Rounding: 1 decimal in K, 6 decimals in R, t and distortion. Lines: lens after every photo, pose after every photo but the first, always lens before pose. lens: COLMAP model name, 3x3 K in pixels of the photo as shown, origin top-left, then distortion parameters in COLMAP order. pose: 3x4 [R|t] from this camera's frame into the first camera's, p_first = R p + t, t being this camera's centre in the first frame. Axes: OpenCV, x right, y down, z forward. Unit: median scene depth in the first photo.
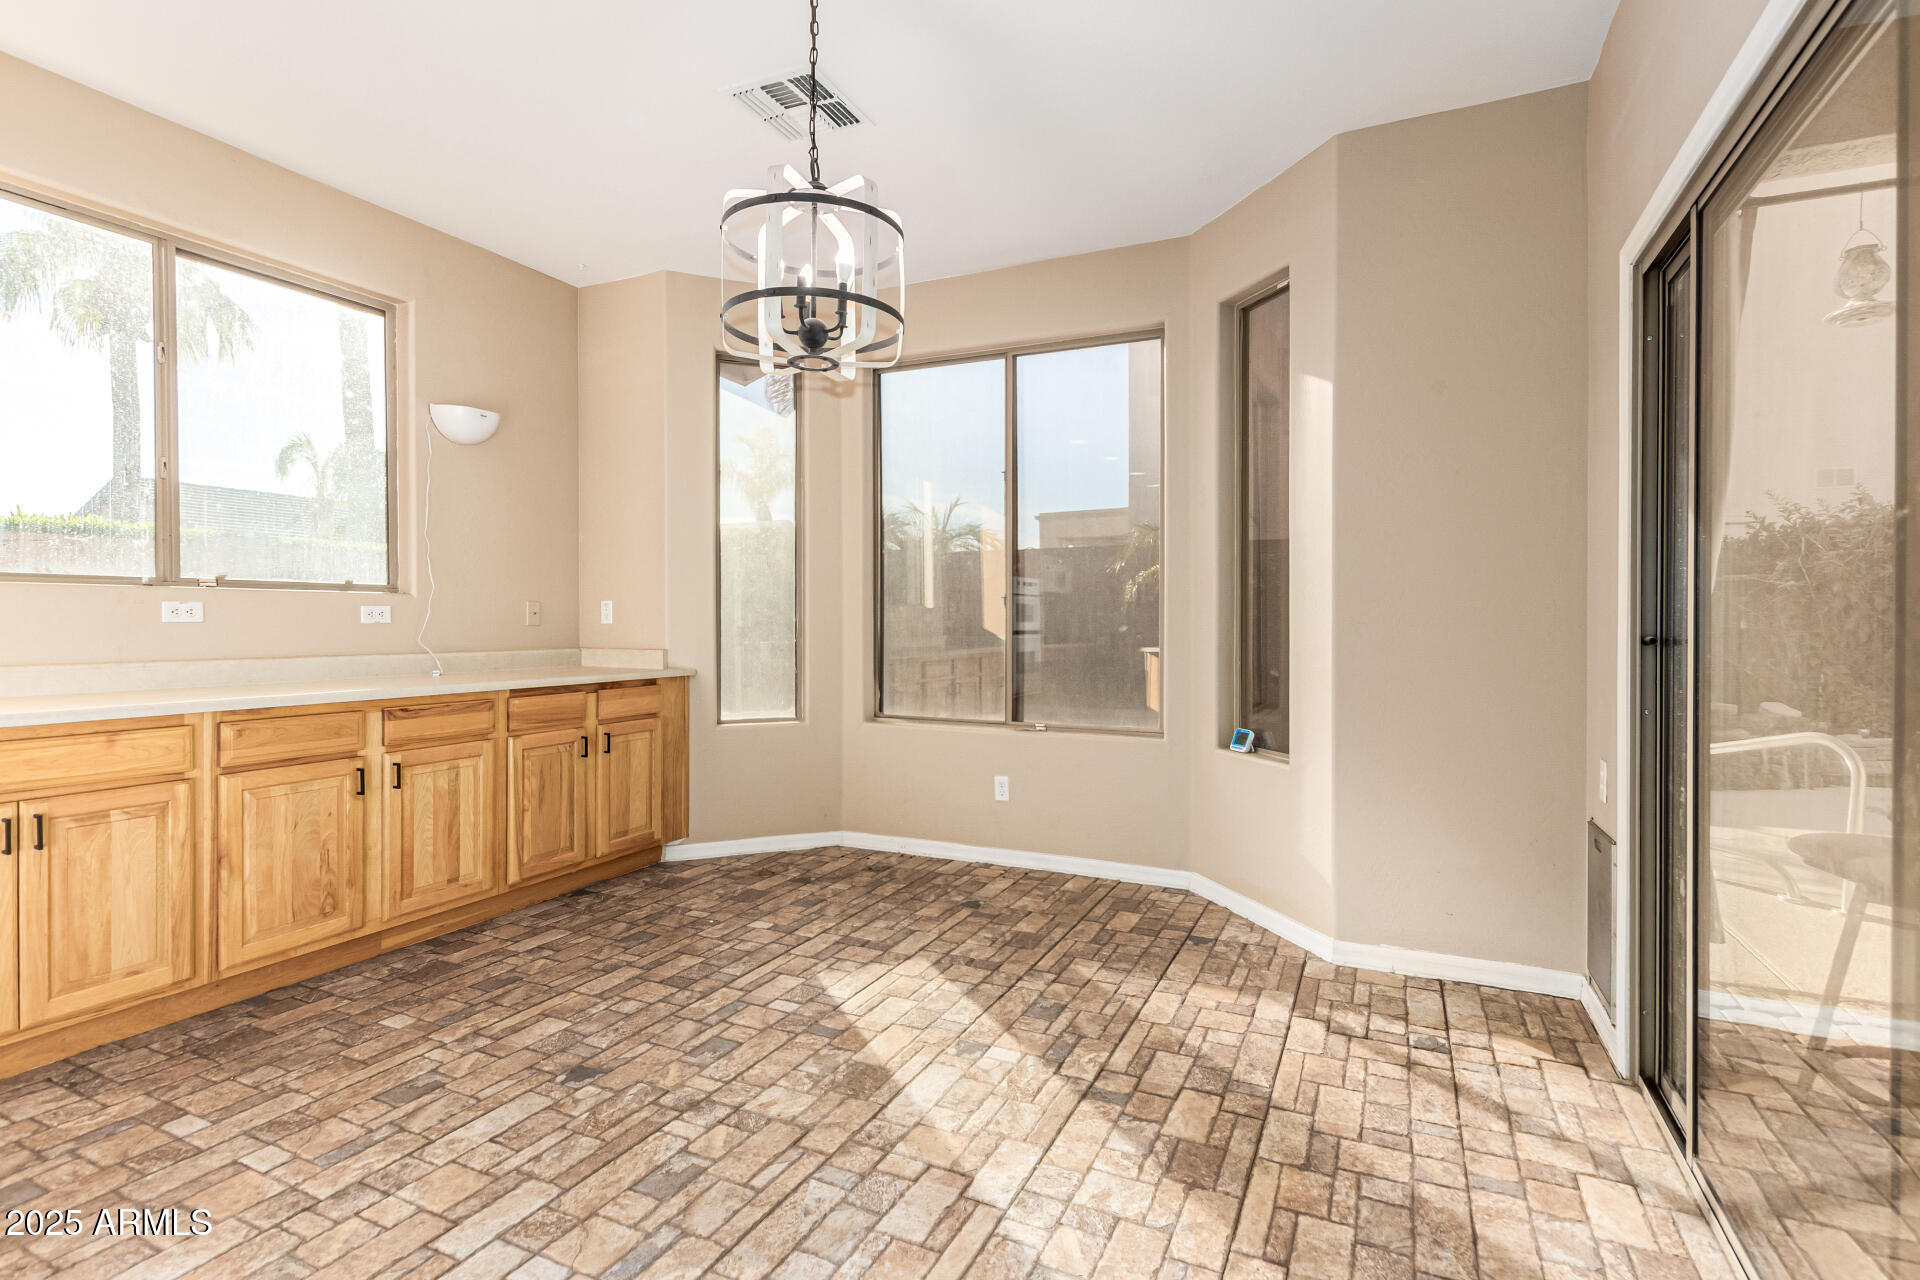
lens RADIAL K [[901.1, 0, 966.4], [0, 901.1, 627.5], [0, 0, 1]] dist [0.011551, -0.002873]
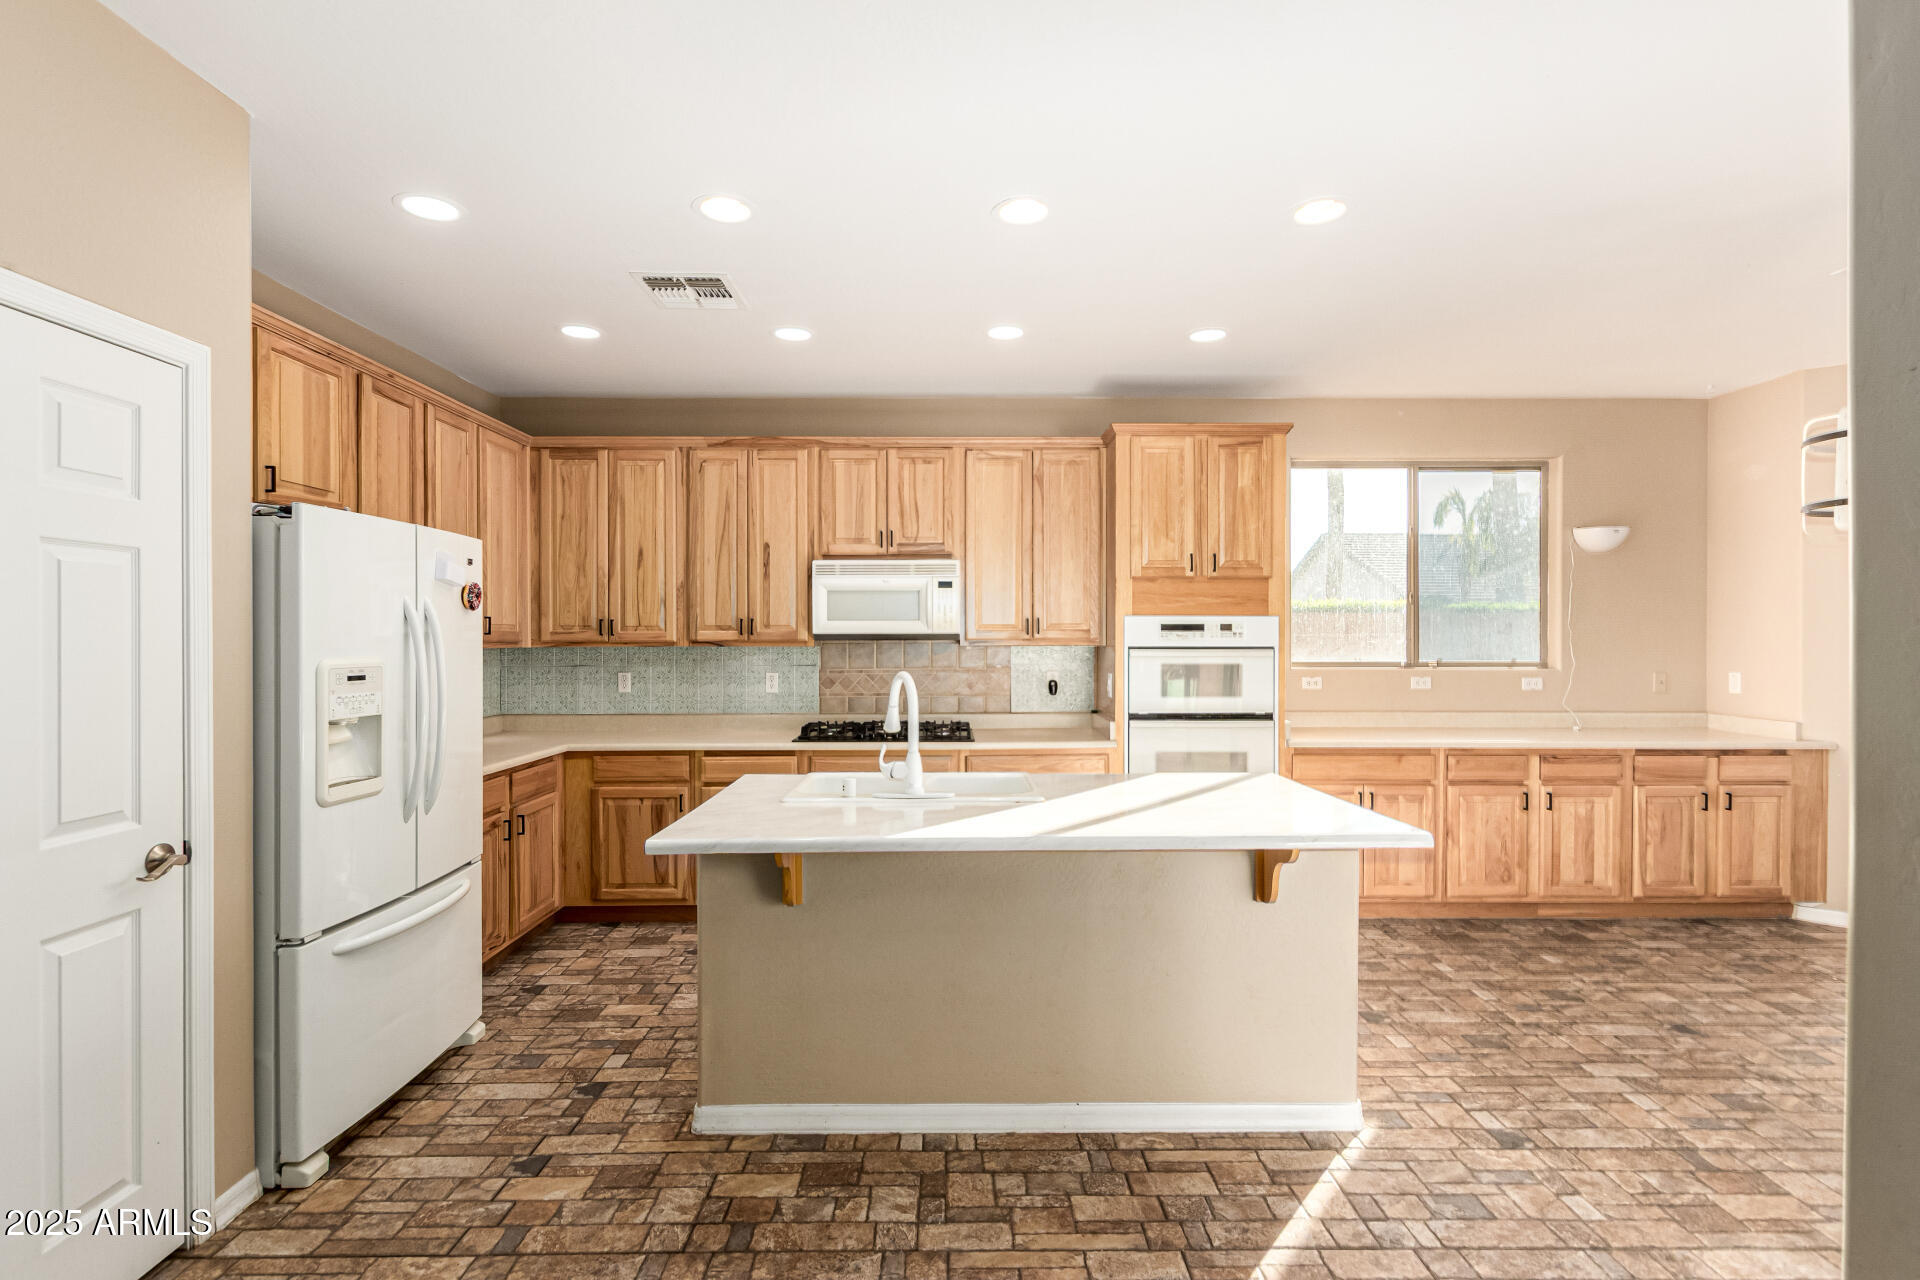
lens RADIAL K [[901.1, 0, 958.9], [0, 901.1, 637.2], [0, 0, 1]] dist [0.011551, -0.002873]
pose [[0.433601, 0.005139, -0.901090, 0.296281], [-0.006761, 0.999974, 0.002450, -0.105026], [0.901079, 0.005030, 0.433625, -0.532933]]
